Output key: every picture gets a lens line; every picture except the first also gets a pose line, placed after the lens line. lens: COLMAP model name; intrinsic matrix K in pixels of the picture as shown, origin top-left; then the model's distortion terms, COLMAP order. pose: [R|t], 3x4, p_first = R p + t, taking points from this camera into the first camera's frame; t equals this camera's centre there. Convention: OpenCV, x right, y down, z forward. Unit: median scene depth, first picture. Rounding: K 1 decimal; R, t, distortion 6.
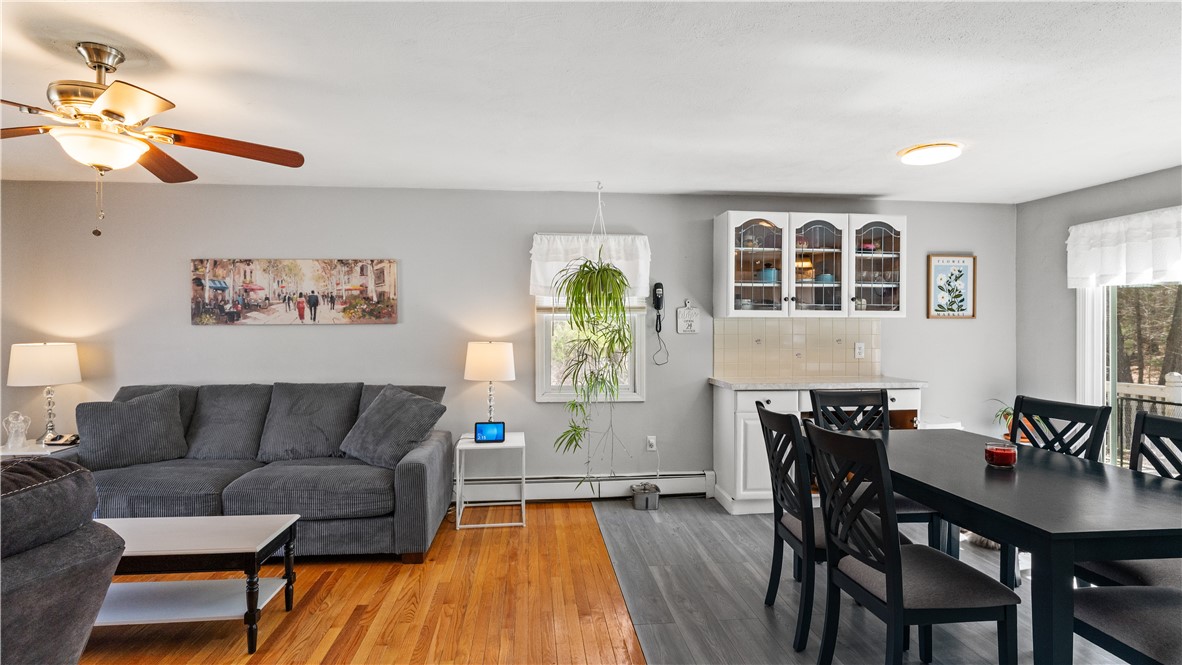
lens RADIAL K [[571.4, 0, 591.0], [0, 571.4, 332.5], [0, 0, 1]] dist [0.003981, -0.000296]
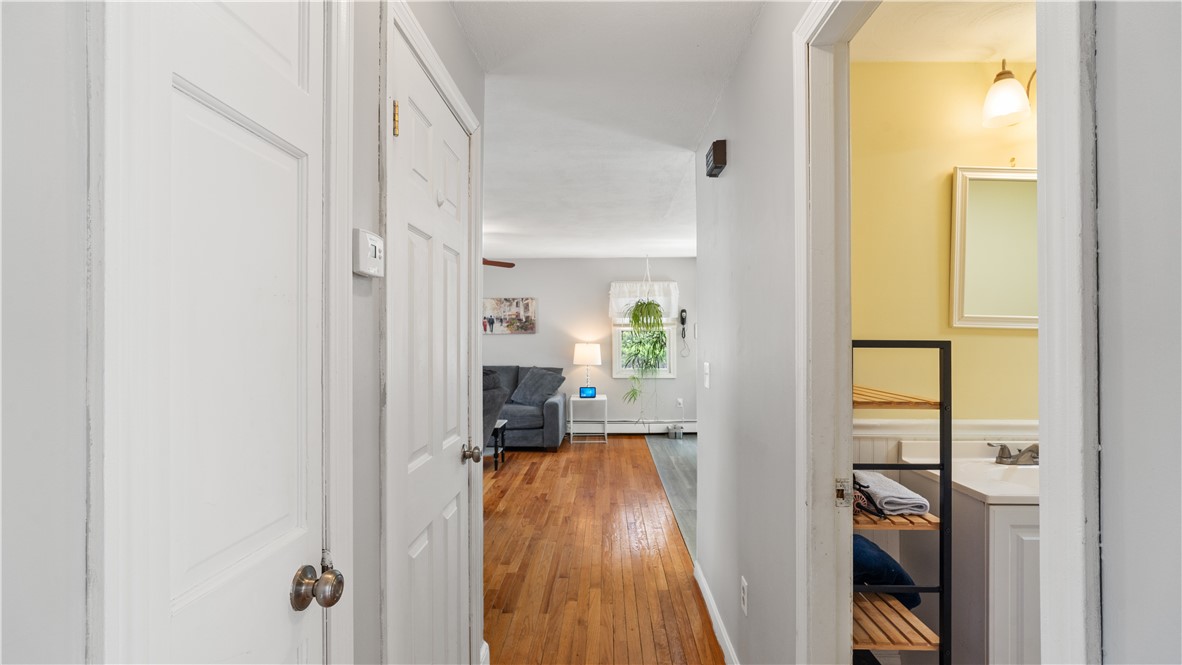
lens RADIAL K [[571.4, 0, 591.0], [0, 571.4, 332.5], [0, 0, 1]] dist [0.003981, -0.000296]
pose [[0.990985, -0.003191, -0.133933, 0.075359], [0.001594, 0.999926, -0.012031, 0.003308], [0.133961, 0.011709, 0.990917, -0.773006]]
